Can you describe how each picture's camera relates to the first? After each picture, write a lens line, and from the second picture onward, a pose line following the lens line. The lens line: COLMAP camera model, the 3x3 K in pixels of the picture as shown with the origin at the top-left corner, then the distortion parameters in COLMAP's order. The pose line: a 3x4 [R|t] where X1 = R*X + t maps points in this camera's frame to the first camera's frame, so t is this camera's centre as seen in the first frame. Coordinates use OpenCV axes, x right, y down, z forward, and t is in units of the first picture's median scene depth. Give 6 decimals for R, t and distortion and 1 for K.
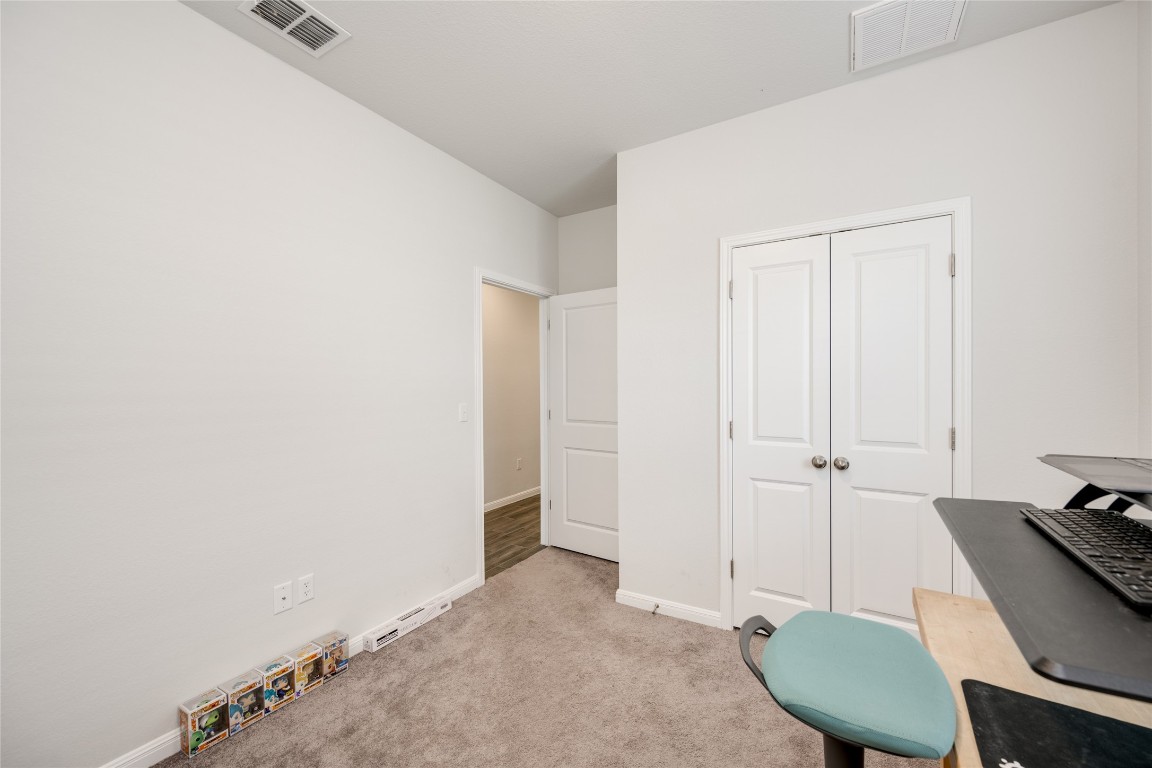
lens RADIAL K [[462.7, 0, 576.0], [0, 462.7, 384.0], [0, 0, 1]] dist [-0.000133, 0.000141]
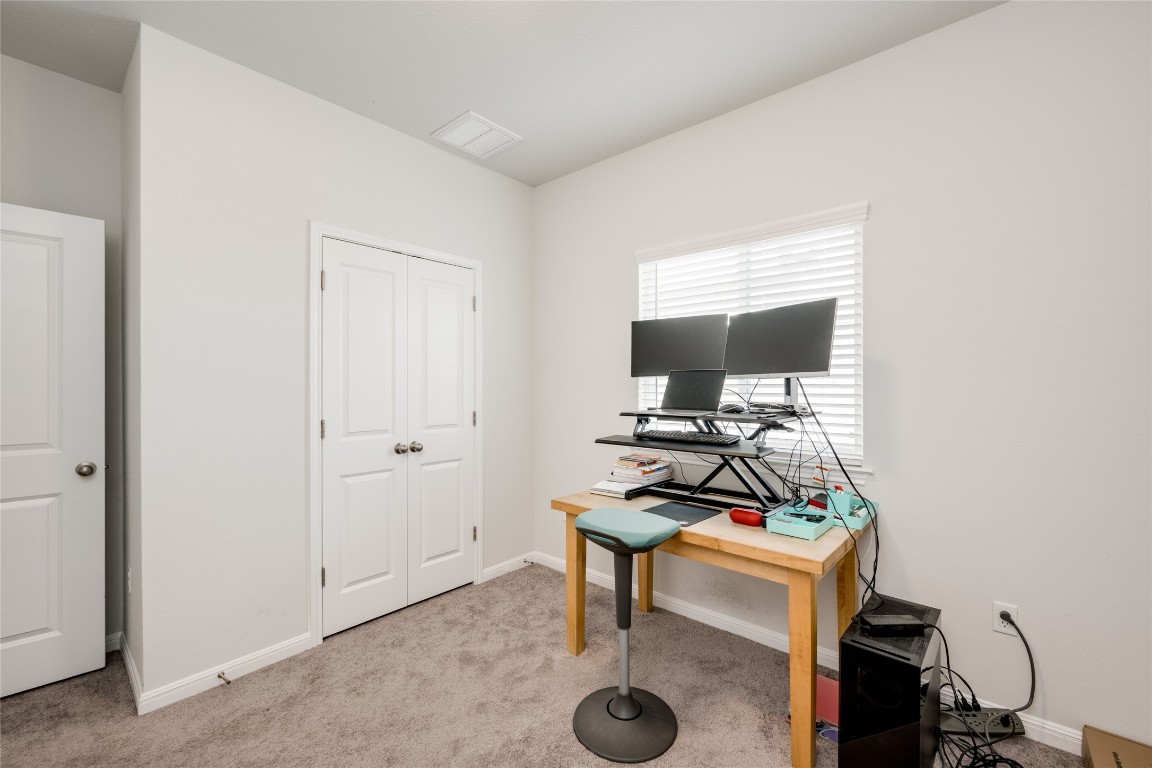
lens RADIAL K [[488.2, 0, 576.0], [0, 488.2, 384.0], [0, 0, 1]] dist [-0.001304, 0.000046]
pose [[0.164063, 0.003480, 0.986444, -0.575856], [-0.003214, 0.999990, -0.002994, 0.007817], [-0.986445, -0.002680, 0.164073, 0.338378]]
